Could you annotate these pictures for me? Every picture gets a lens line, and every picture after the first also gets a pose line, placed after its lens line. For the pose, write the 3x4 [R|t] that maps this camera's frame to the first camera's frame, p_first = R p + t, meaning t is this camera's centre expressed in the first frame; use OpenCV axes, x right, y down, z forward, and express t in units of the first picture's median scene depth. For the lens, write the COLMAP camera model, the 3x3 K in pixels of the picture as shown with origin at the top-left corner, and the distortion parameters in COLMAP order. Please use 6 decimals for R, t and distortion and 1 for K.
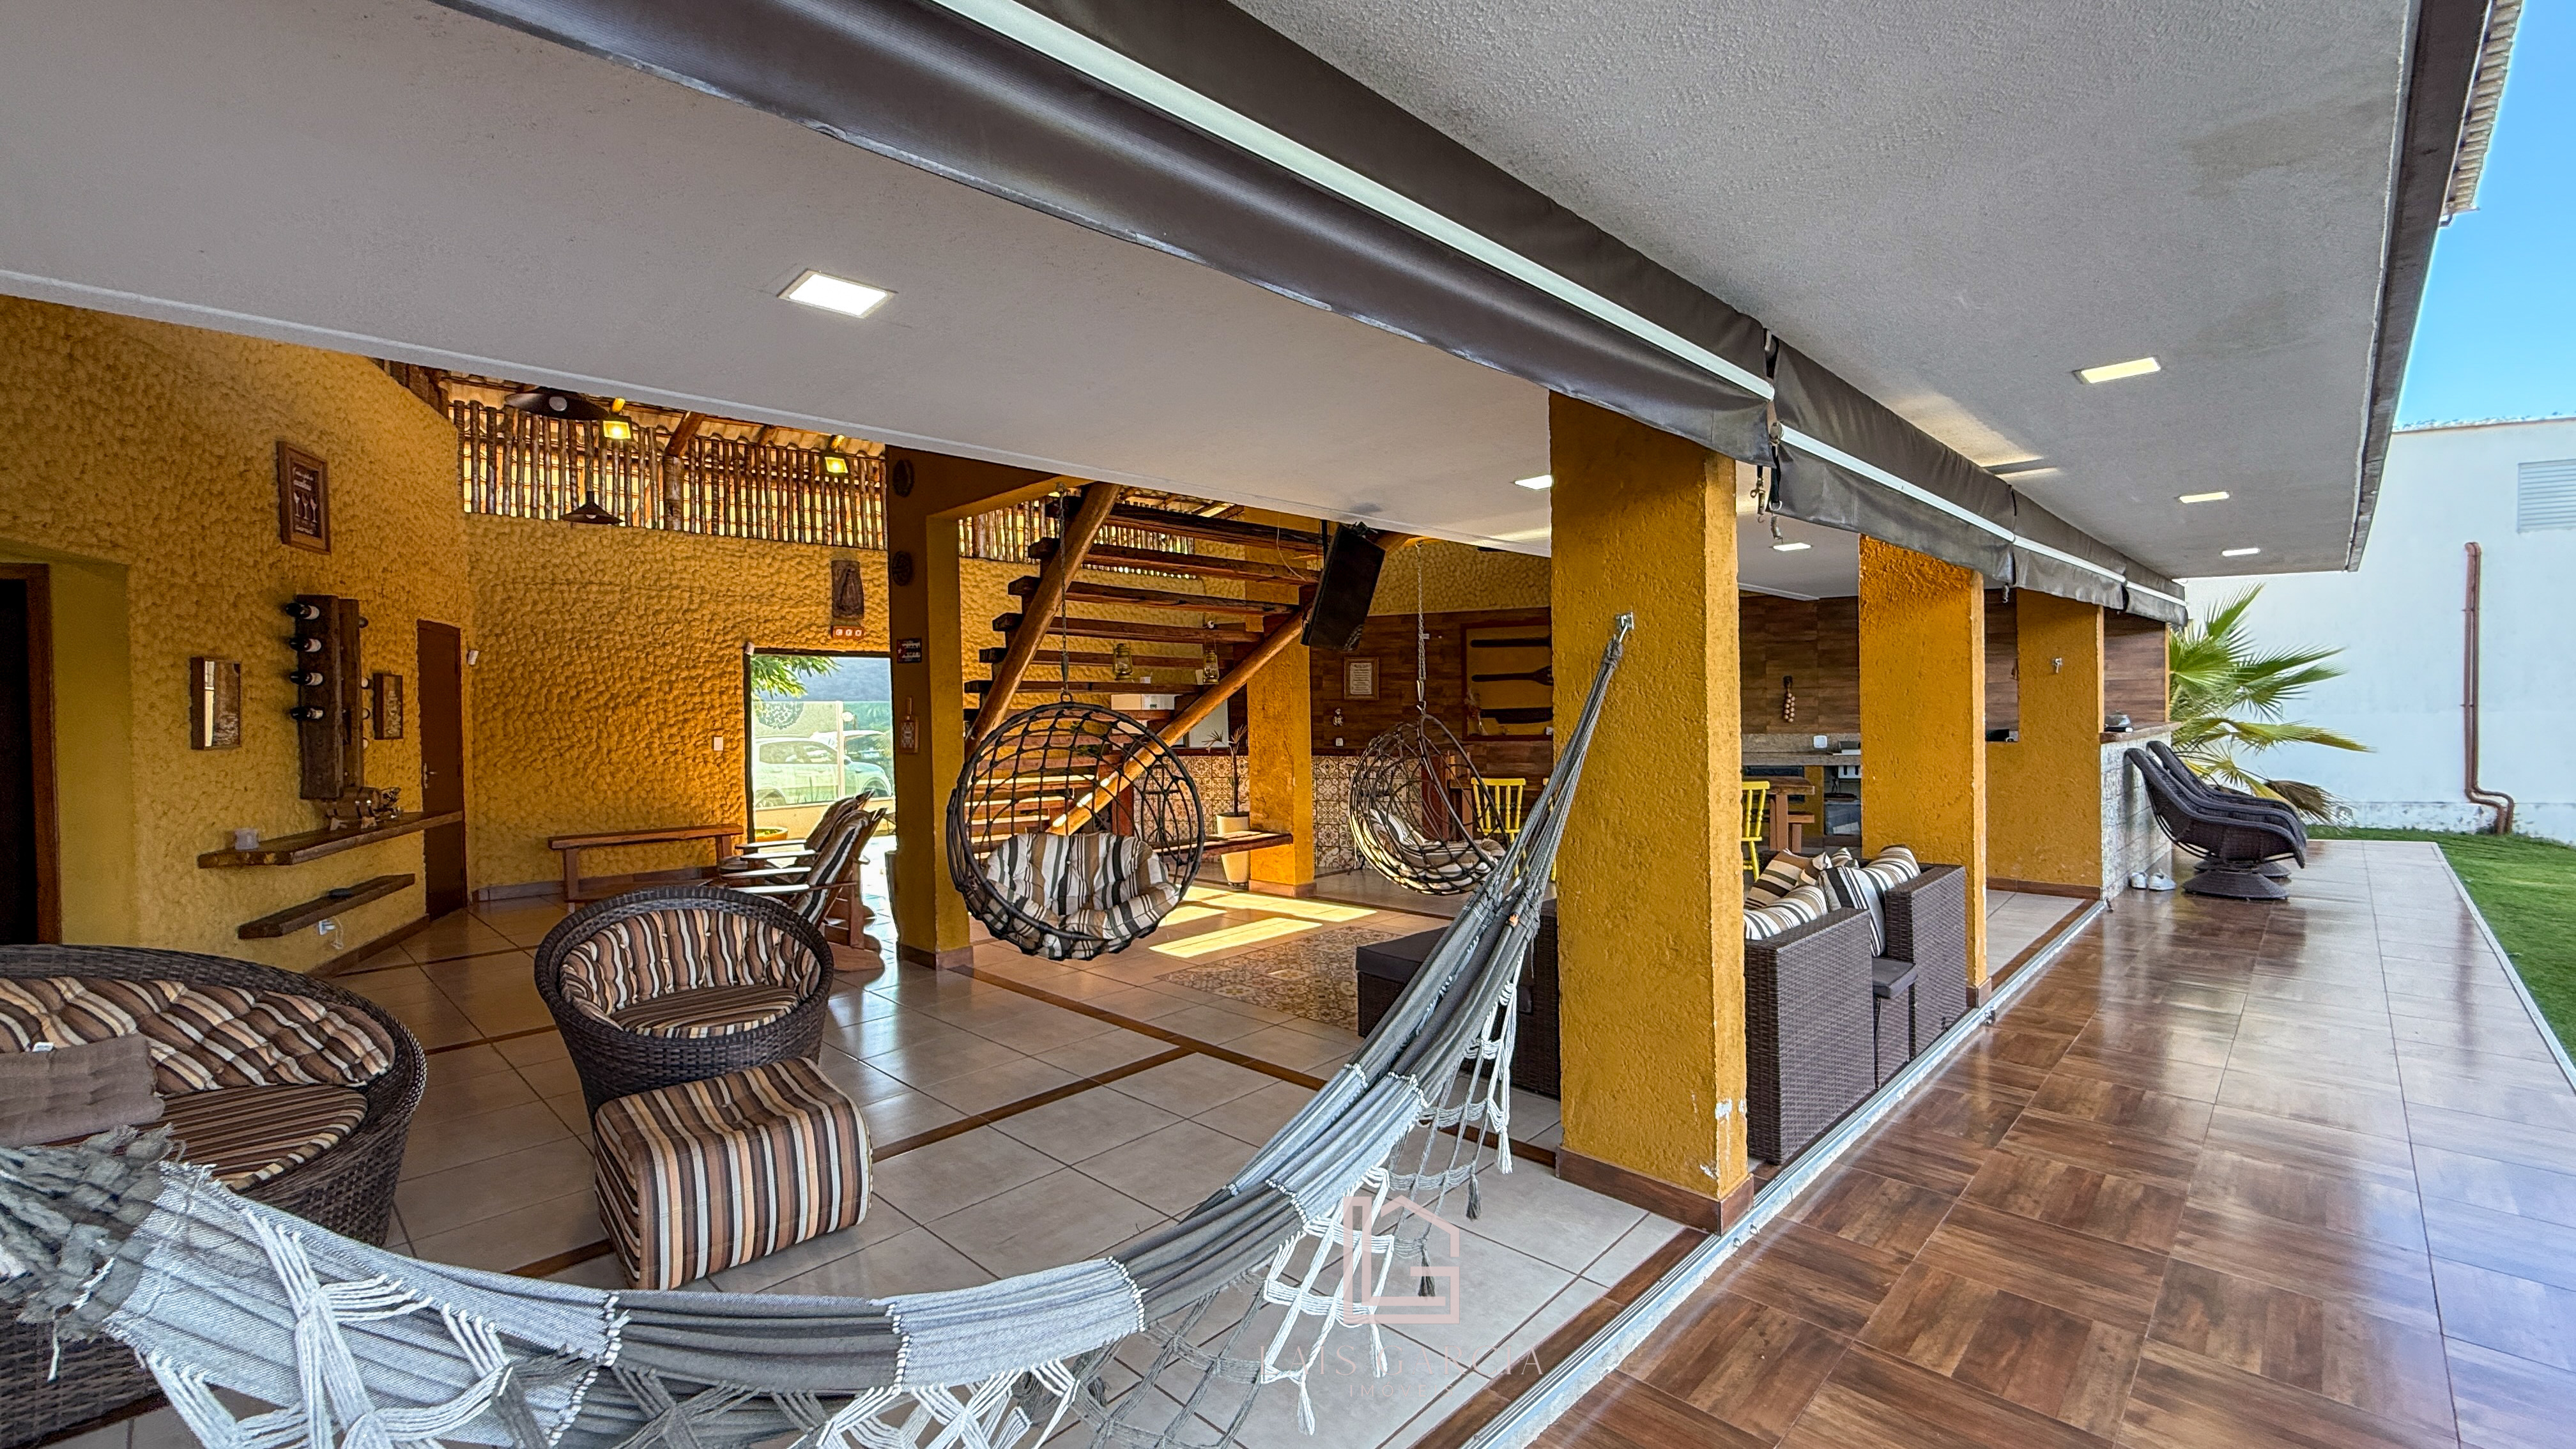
lens RADIAL K [[1021.8, 0, 1286.5], [0, 1021.8, 728.1], [0, 0, 1]] dist [-0.003464, 0.000251]
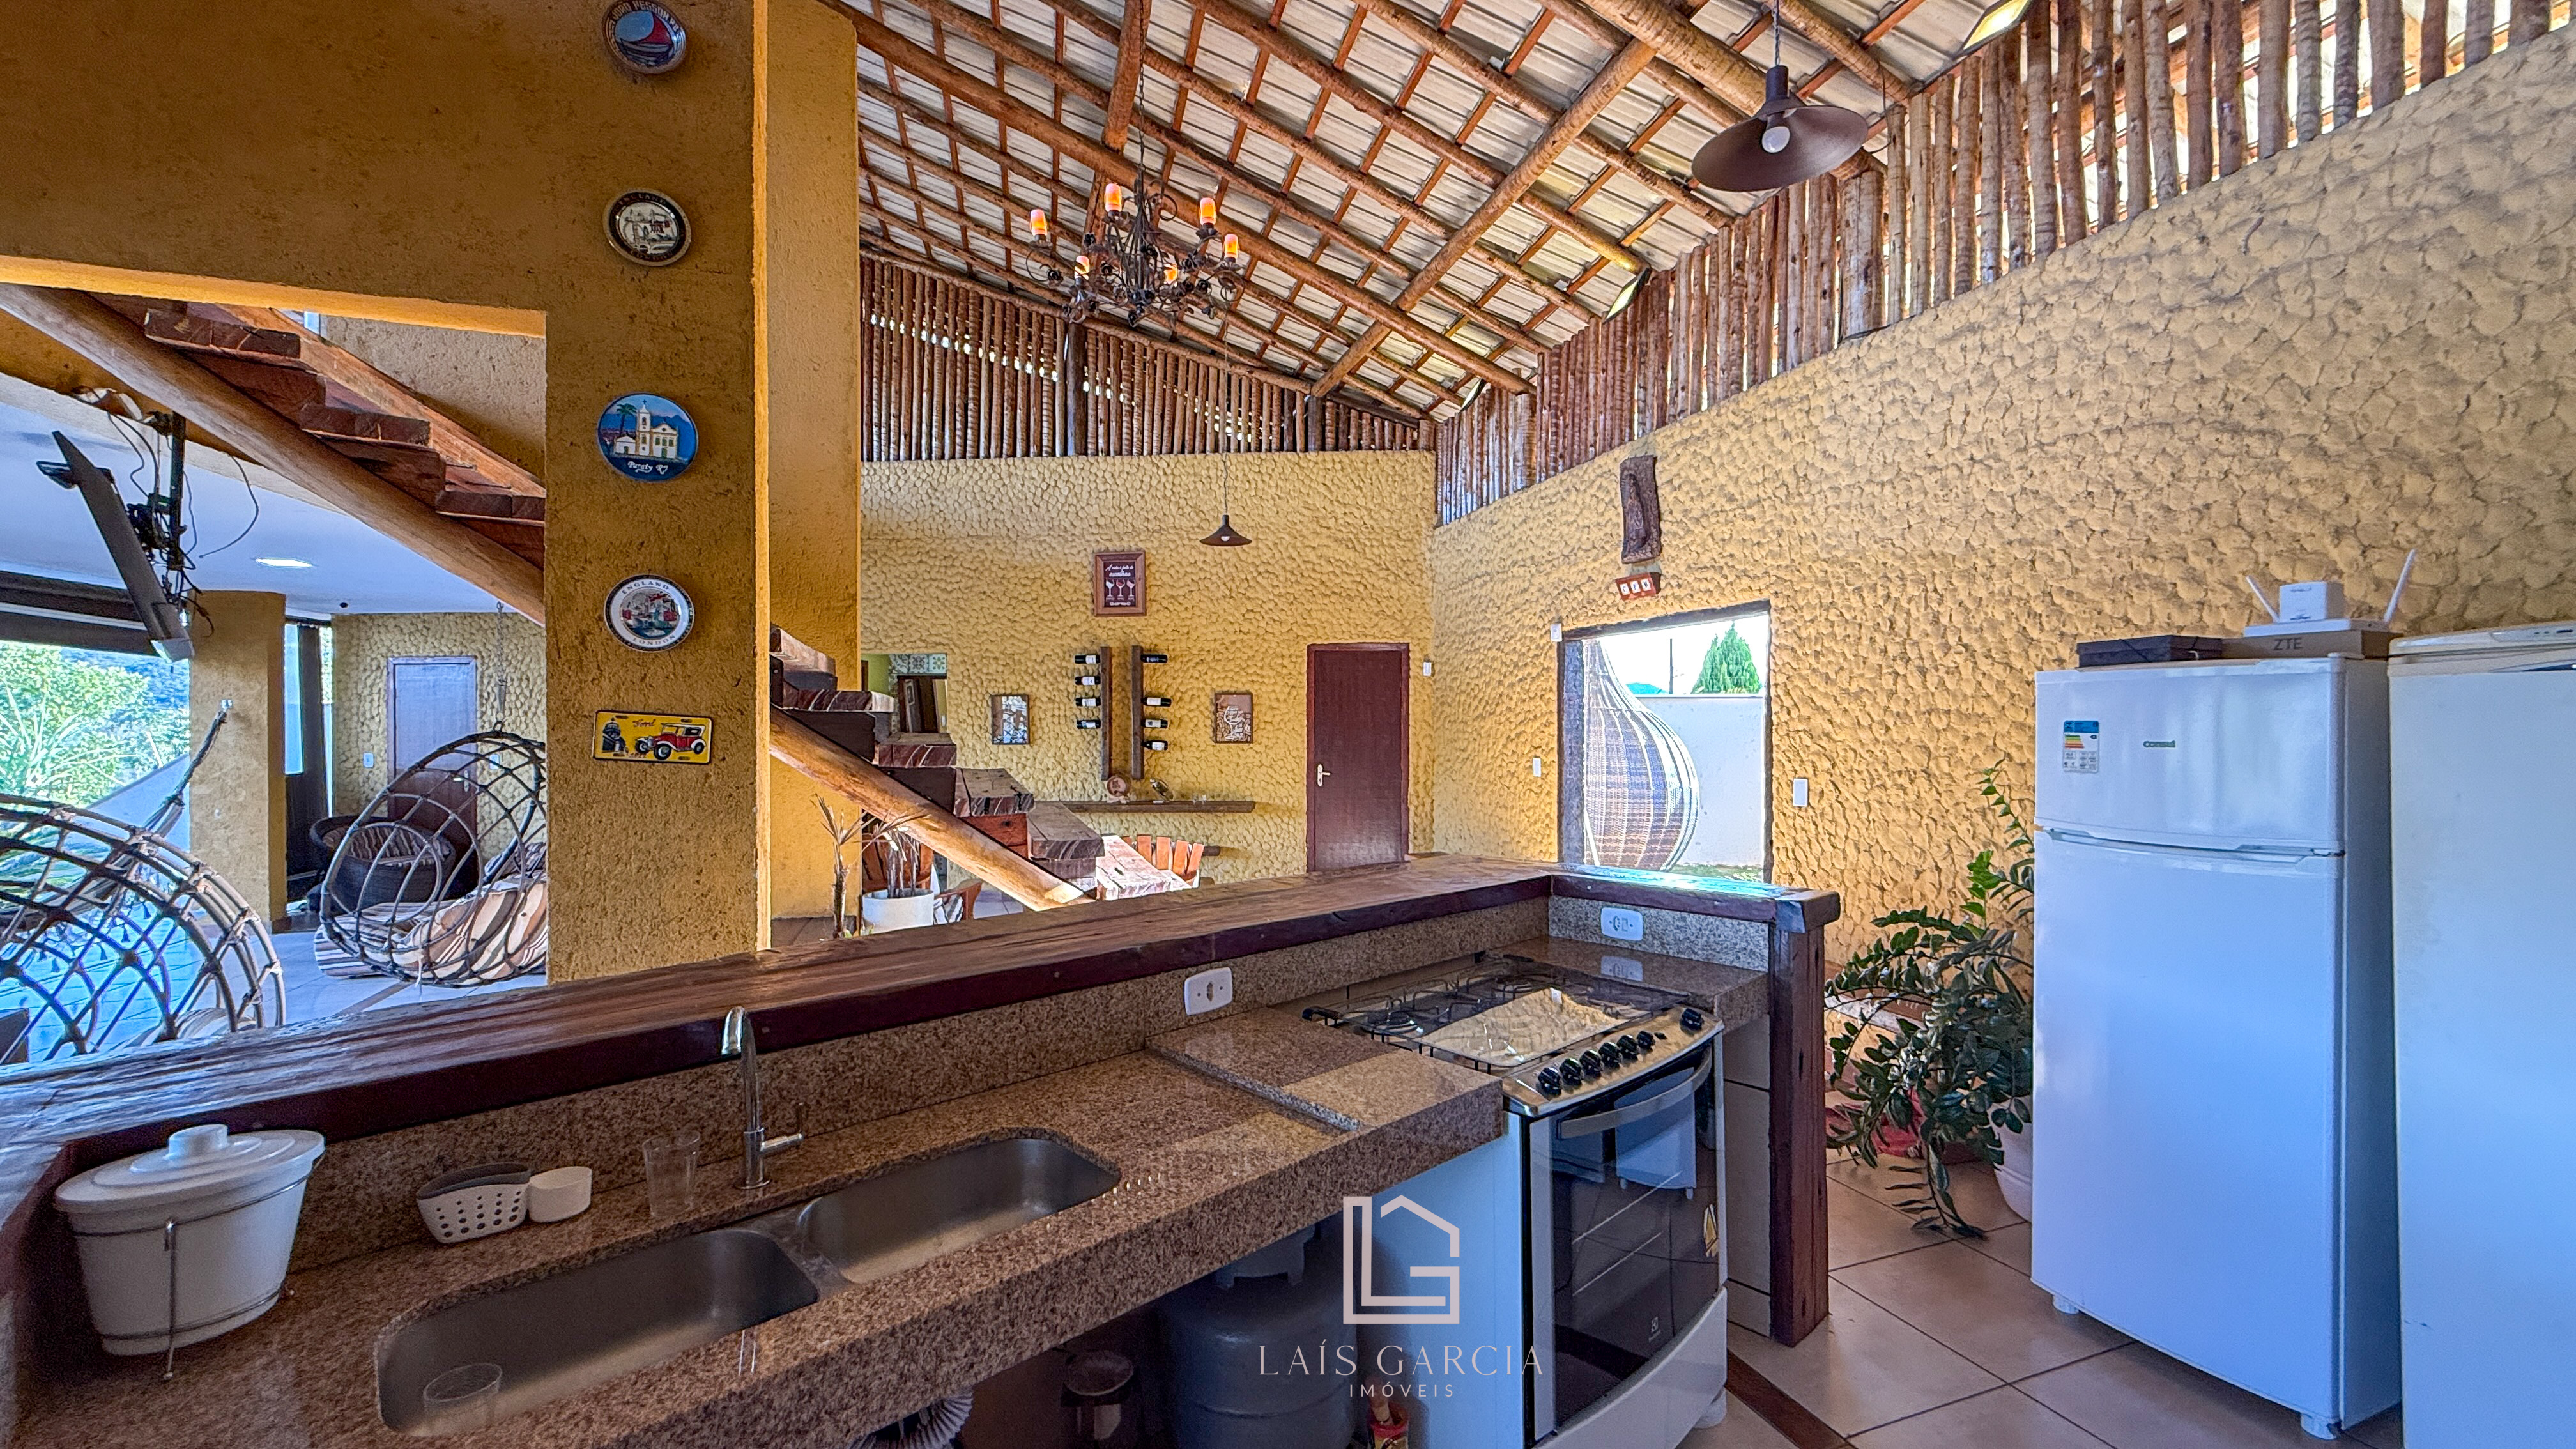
lens RADIAL K [[1021.8, 0, 1281.4], [0, 1021.8, 729.0], [0, 0, 1]] dist [-0.003464, 0.000251]
pose [[-0.453329, 0.024972, -0.890993, 0.182105], [-0.005863, 0.999502, 0.030997, -0.034524], [0.891324, 0.019276, -0.452957, 1.191758]]
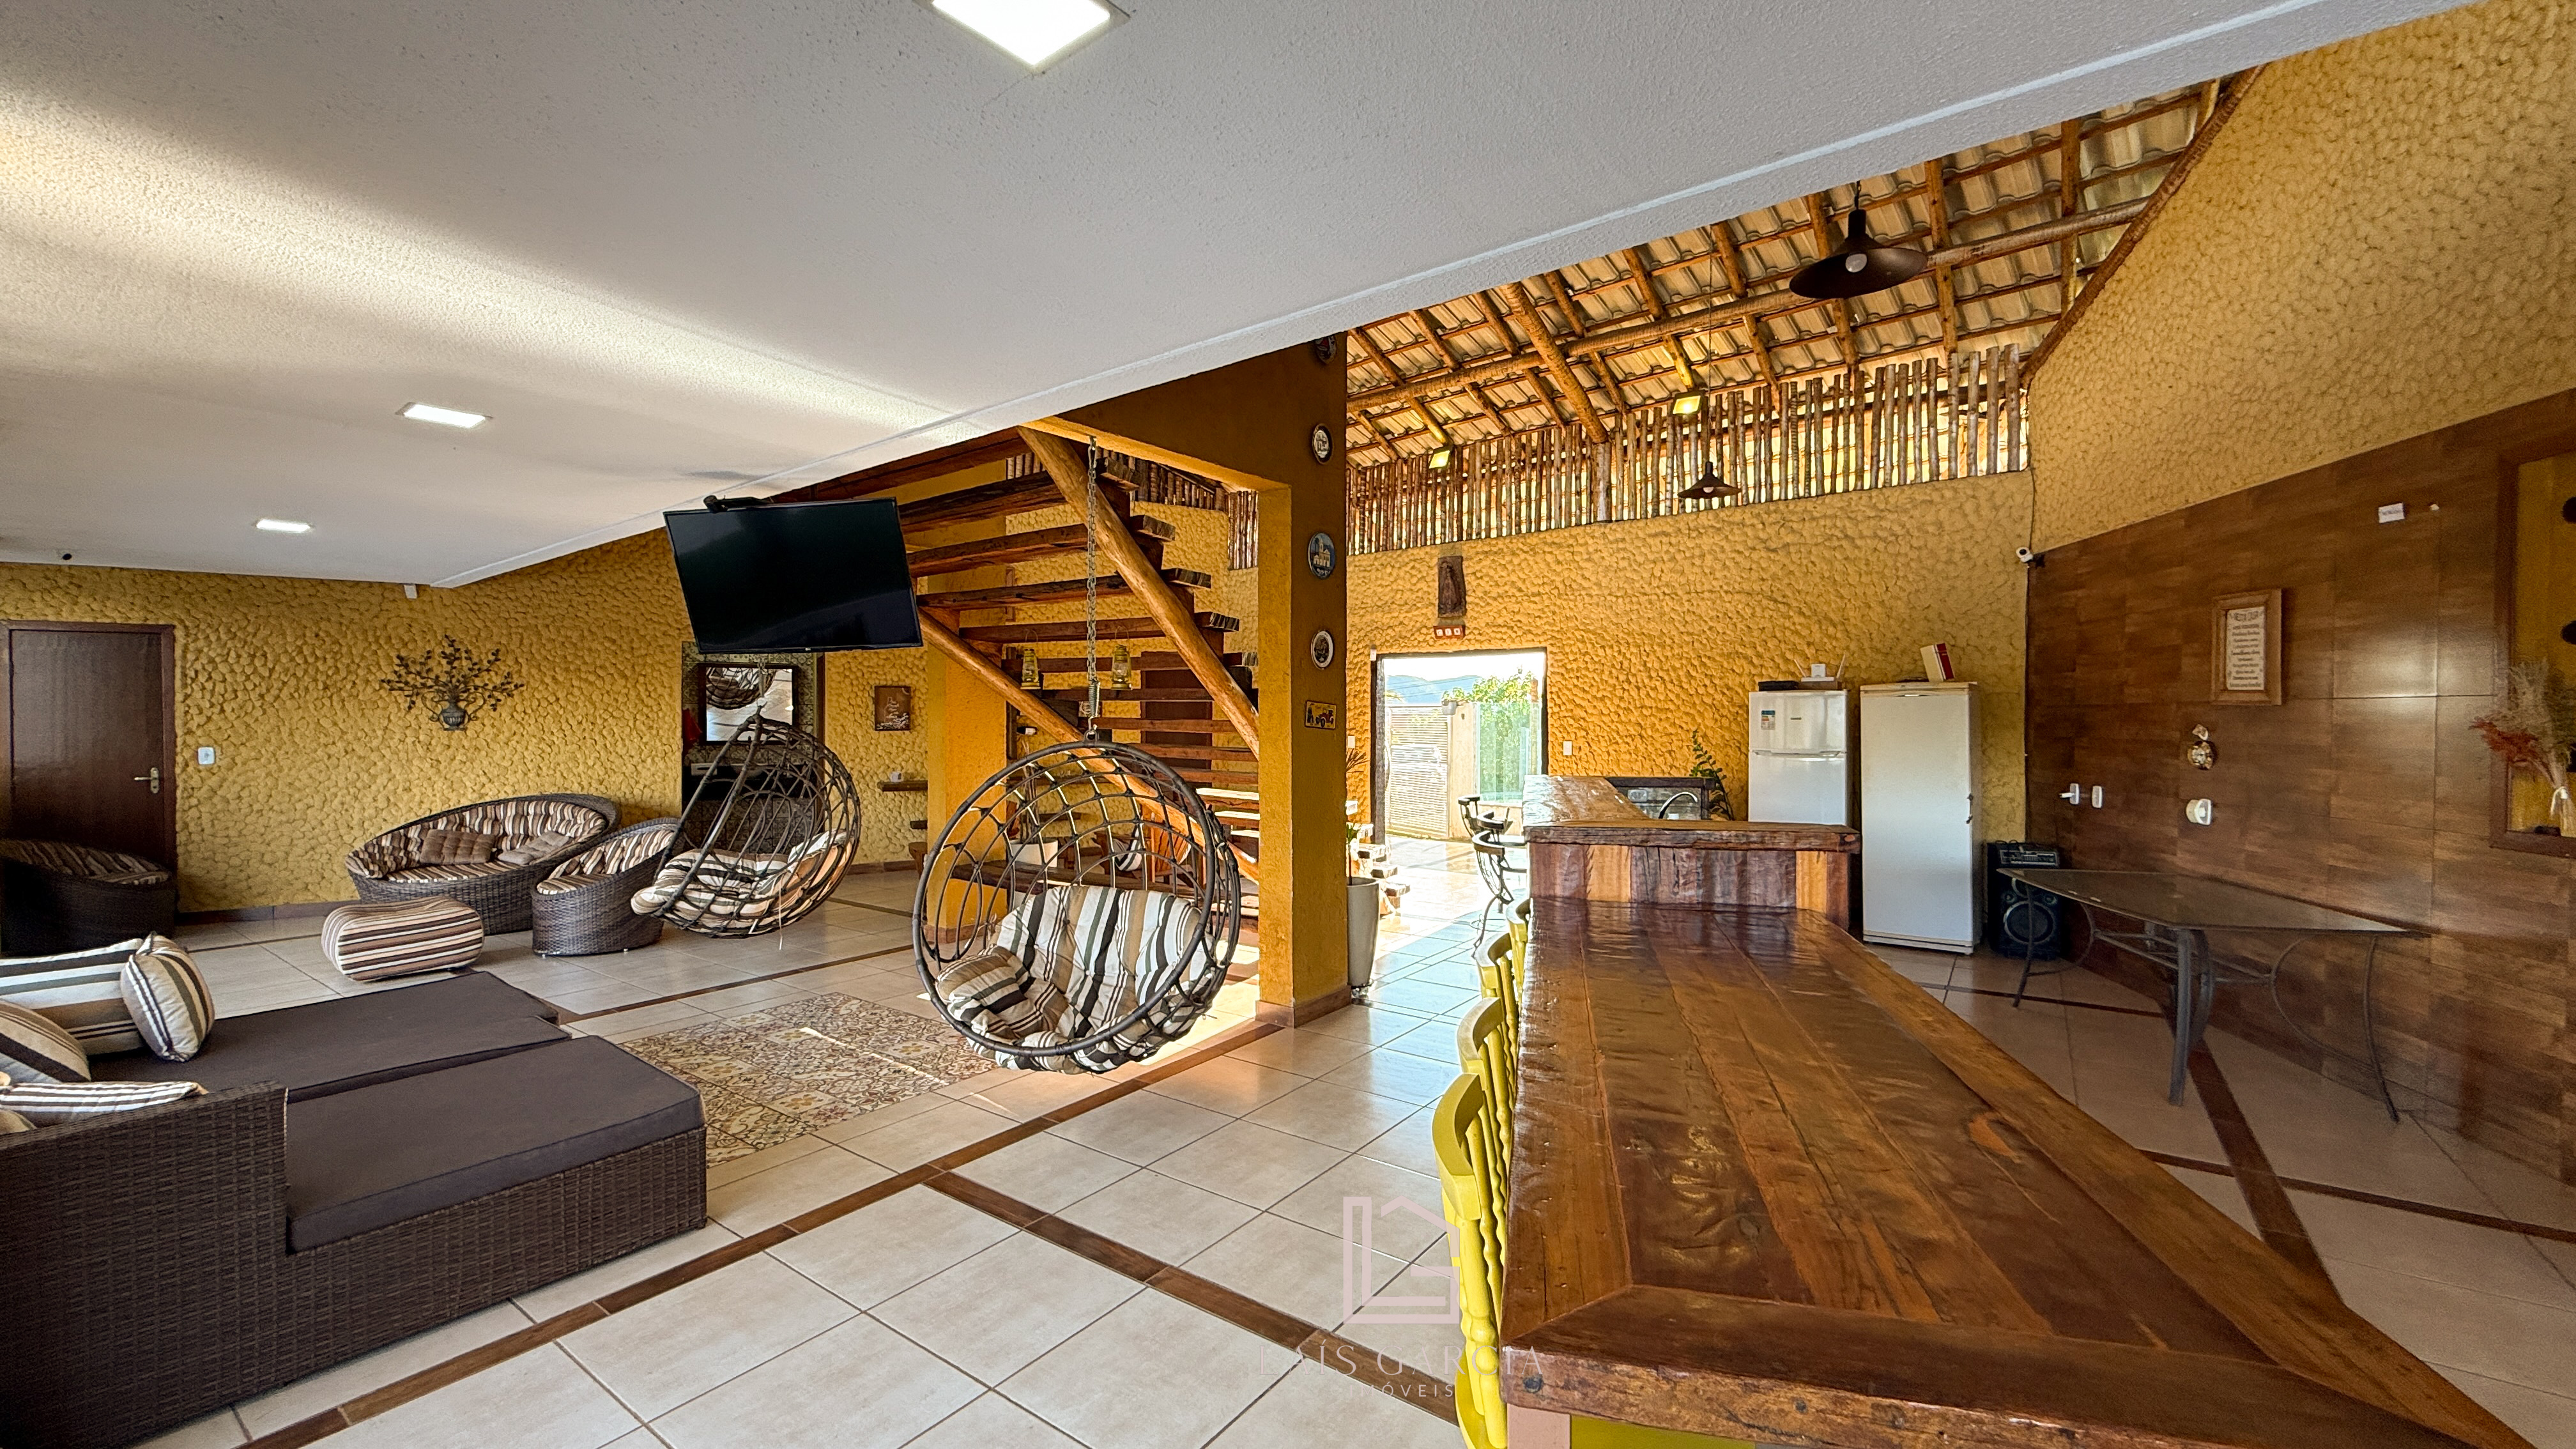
lens RADIAL K [[1021.8, 0, 1282.5], [0, 1021.8, 727.6], [0, 0, 1]] dist [-0.003464, 0.000251]
pose [[0.118399, 0.028949, -0.992544, 0.552618], [-0.021250, 0.999420, 0.026615, -0.029204], [0.992739, 0.017940, 0.118946, 0.808108]]
